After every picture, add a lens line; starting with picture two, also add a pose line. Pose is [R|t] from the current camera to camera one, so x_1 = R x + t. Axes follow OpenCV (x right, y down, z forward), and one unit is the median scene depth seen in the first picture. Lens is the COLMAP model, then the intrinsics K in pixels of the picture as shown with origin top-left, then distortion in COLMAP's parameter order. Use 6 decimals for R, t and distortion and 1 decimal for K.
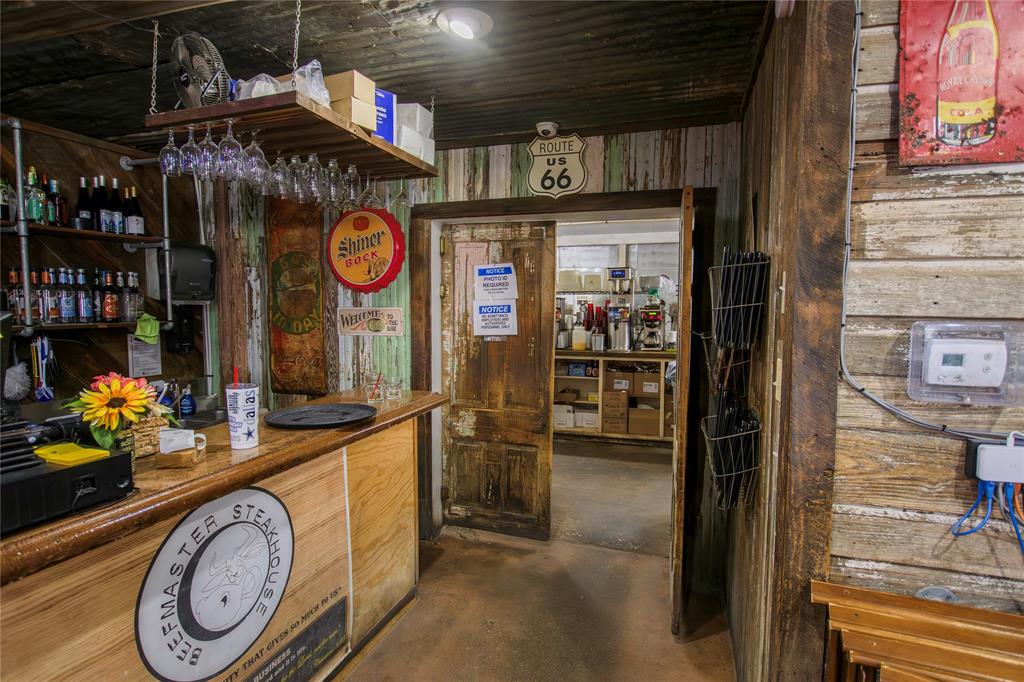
lens RADIAL K [[518.7, 0, 512.0], [0, 518.7, 341.0], [0, 0, 1]] dist [-0.024410, 0.000596]
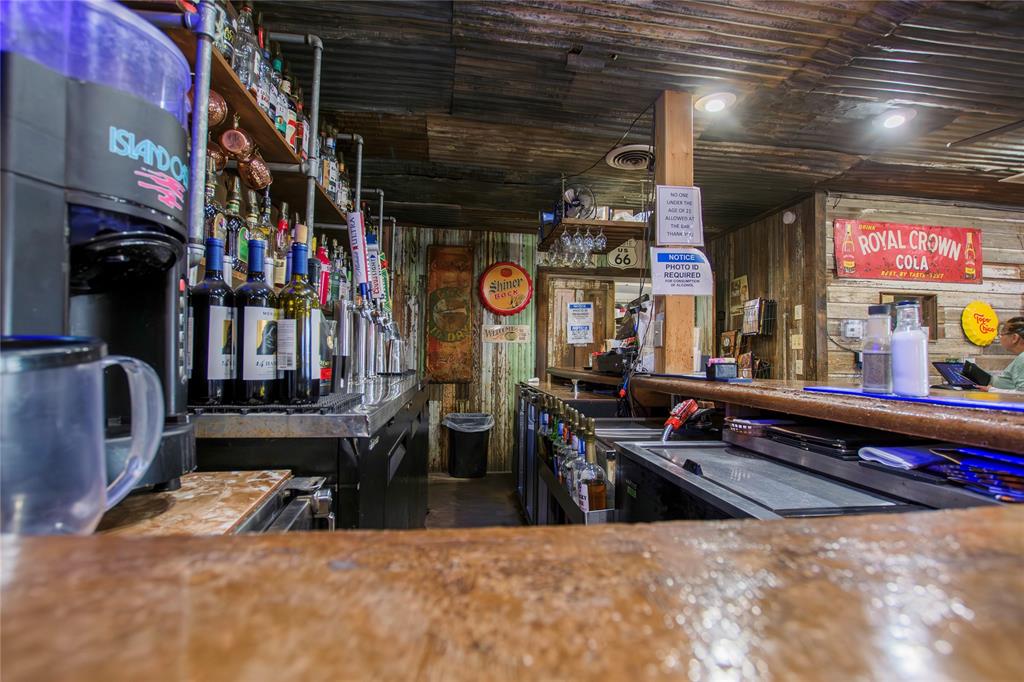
lens RADIAL K [[452.5, 0, 512.0], [0, 452.5, 341.0], [0, 0, 1]] dist [-0.044843, 0.000142]
pose [[0.900135, 0.018592, 0.435214, -0.883585], [0.023132, 0.995639, -0.090377, 0.112493], [-0.434997, 0.091419, 0.895779, -0.250355]]
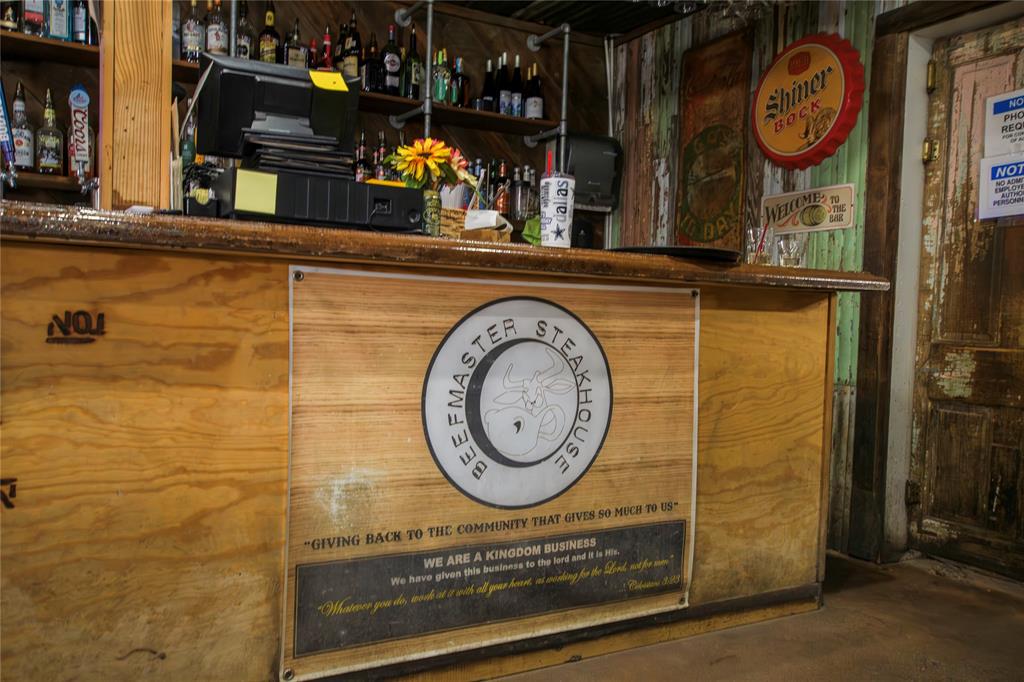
lens RADIAL K [[825.5, 0, 512.0], [0, 825.5, 341.0], [0, 0, 1]] dist [0.013574, 0.003638]
pose [[0.743050, 0.038423, -0.668132, 0.162087], [-0.076869, 0.996643, -0.028174, 0.190049], [0.664806, 0.072294, 0.743510, -0.019254]]
